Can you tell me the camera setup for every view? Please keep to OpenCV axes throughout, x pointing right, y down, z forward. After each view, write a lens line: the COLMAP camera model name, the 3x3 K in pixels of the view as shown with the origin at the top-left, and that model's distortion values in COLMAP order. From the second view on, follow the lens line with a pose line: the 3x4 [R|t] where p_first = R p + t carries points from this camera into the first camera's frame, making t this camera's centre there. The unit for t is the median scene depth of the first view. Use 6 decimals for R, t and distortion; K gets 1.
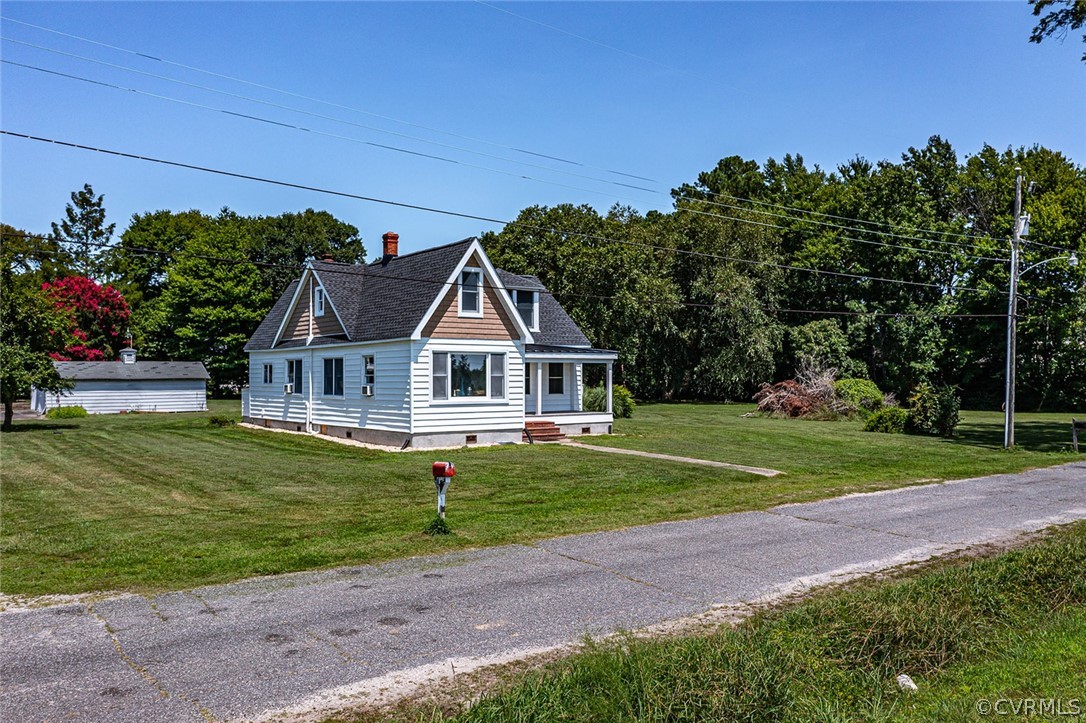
lens RADIAL K [[857.9, 0, 543.0], [0, 857.9, 361.5], [0, 0, 1]] dist [-0.016628, 0.006912]
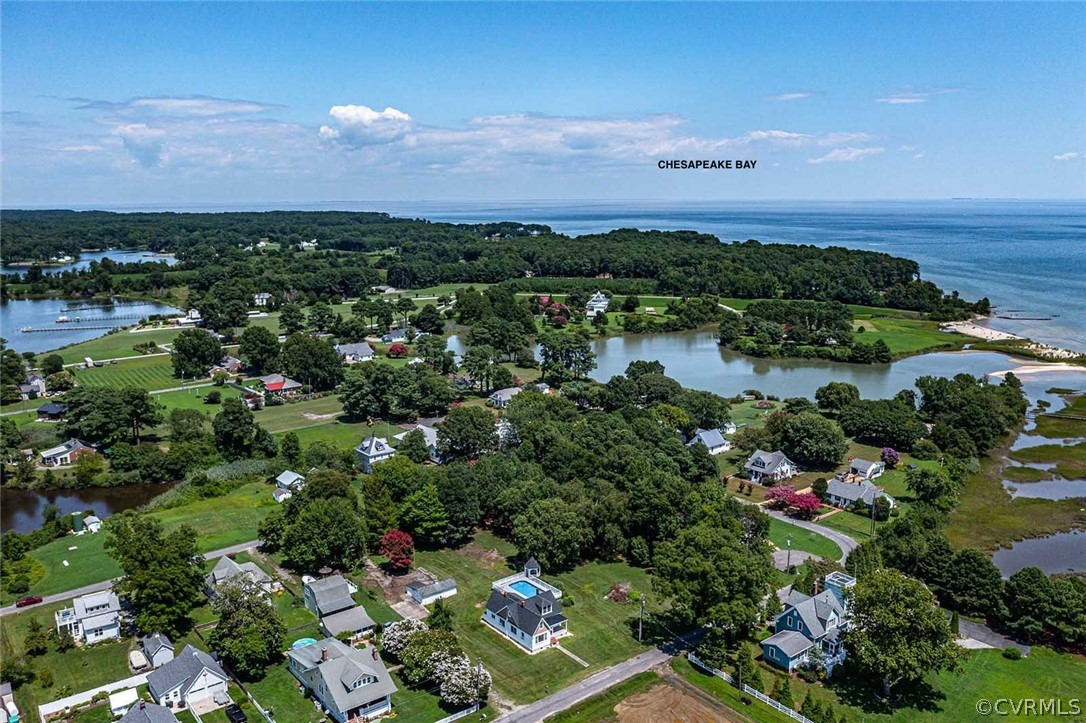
lens RADIAL K [[857.9, 0, 543.0], [0, 857.9, 361.5], [0, 0, 1]] dist [-0.016628, 0.006912]
pose [[0.999814, -0.008441, 0.017344, -0.157912], [0.004860, 0.980397, 0.196974, -2.950994], [-0.018667, -0.196854, 0.980255, -4.298500]]
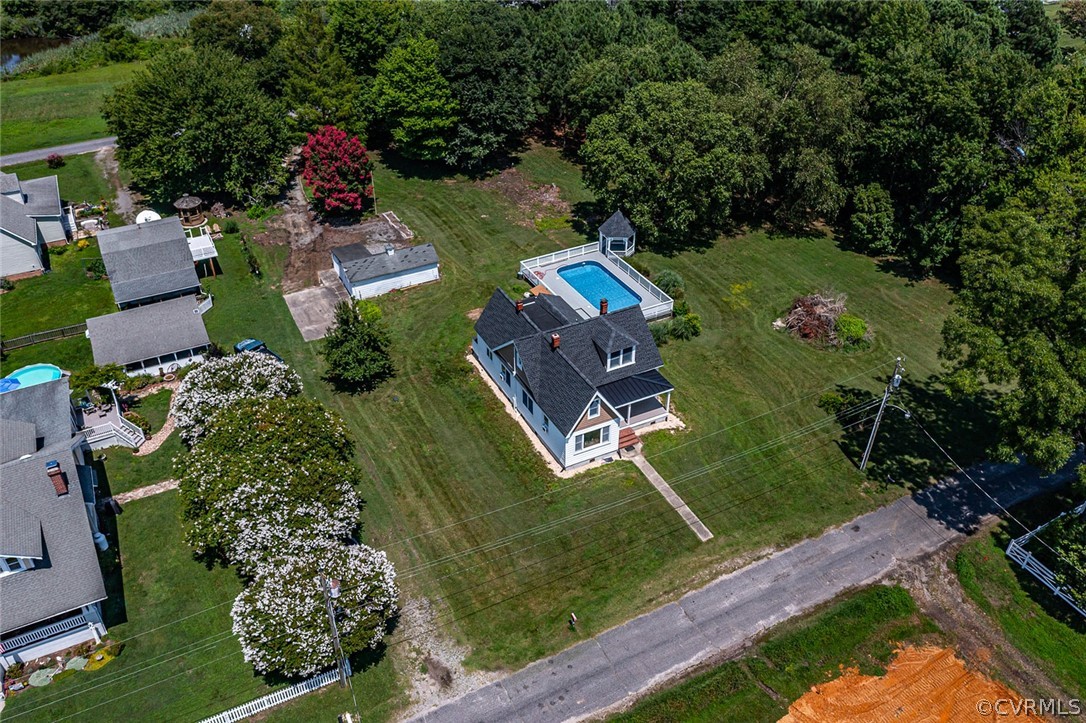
lens RADIAL K [[857.9, 0, 543.0], [0, 857.9, 361.5], [0, 0, 1]] dist [-0.016628, 0.006912]
pose [[0.984923, 0.097627, -0.142812, 0.080538], [0.004119, 0.812073, 0.583542, -1.390627], [0.172943, -0.575332, 0.799427, -0.630133]]
